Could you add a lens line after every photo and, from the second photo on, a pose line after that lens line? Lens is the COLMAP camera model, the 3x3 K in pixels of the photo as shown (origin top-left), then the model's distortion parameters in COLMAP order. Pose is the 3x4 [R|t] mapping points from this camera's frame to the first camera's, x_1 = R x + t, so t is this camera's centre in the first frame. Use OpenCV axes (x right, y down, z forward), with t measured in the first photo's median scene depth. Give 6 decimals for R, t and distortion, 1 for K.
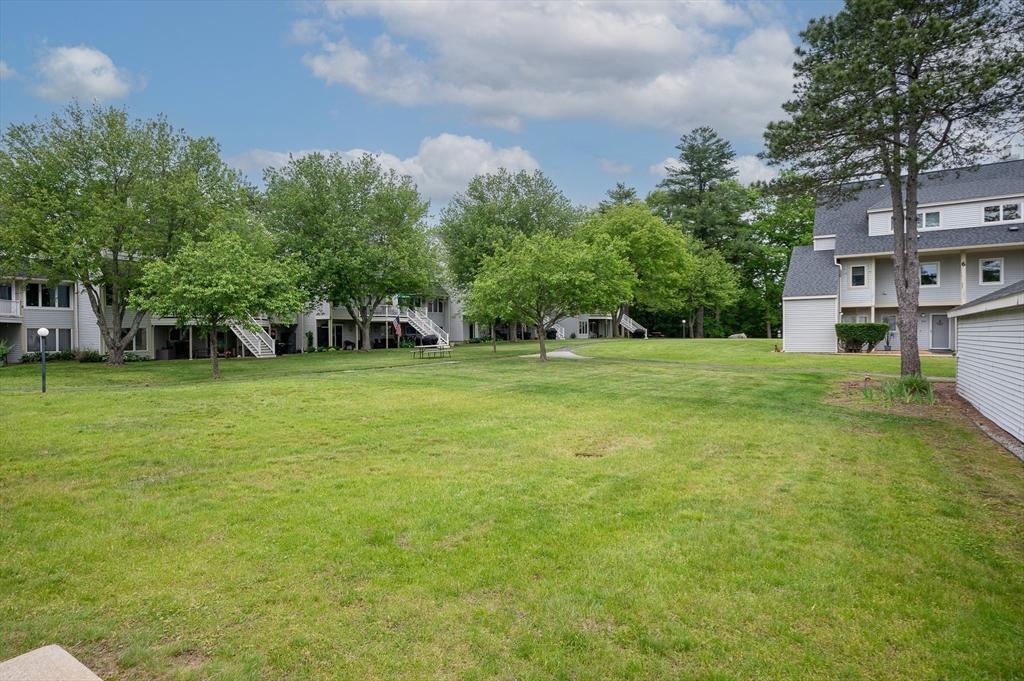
lens RADIAL K [[531.0, 0, 508.3], [0, 531.0, 338.6], [0, 0, 1]] dist [0.003766, 0.000301]
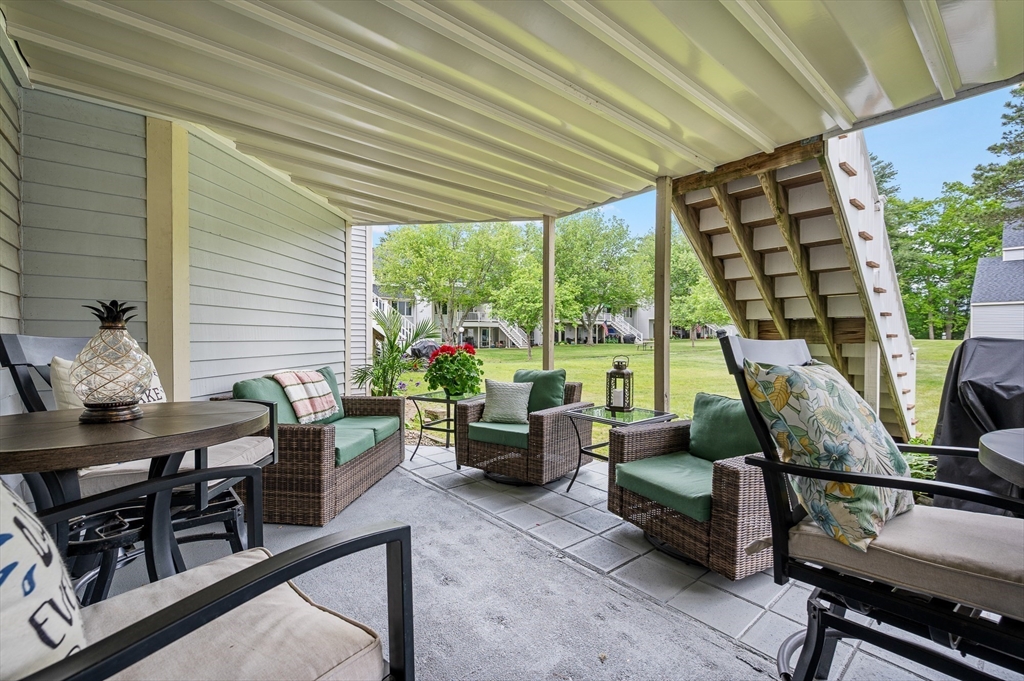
lens RADIAL K [[424.8, 0, 513.6], [0, 424.8, 339.7], [0, 0, 1]] dist [0.002598, 0.000260]
pose [[0.956769, 0.010157, -0.290671, -0.114177], [-0.009250, 0.999947, 0.004493, 0.005354], [0.290701, -0.001610, 0.956813, -0.124172]]
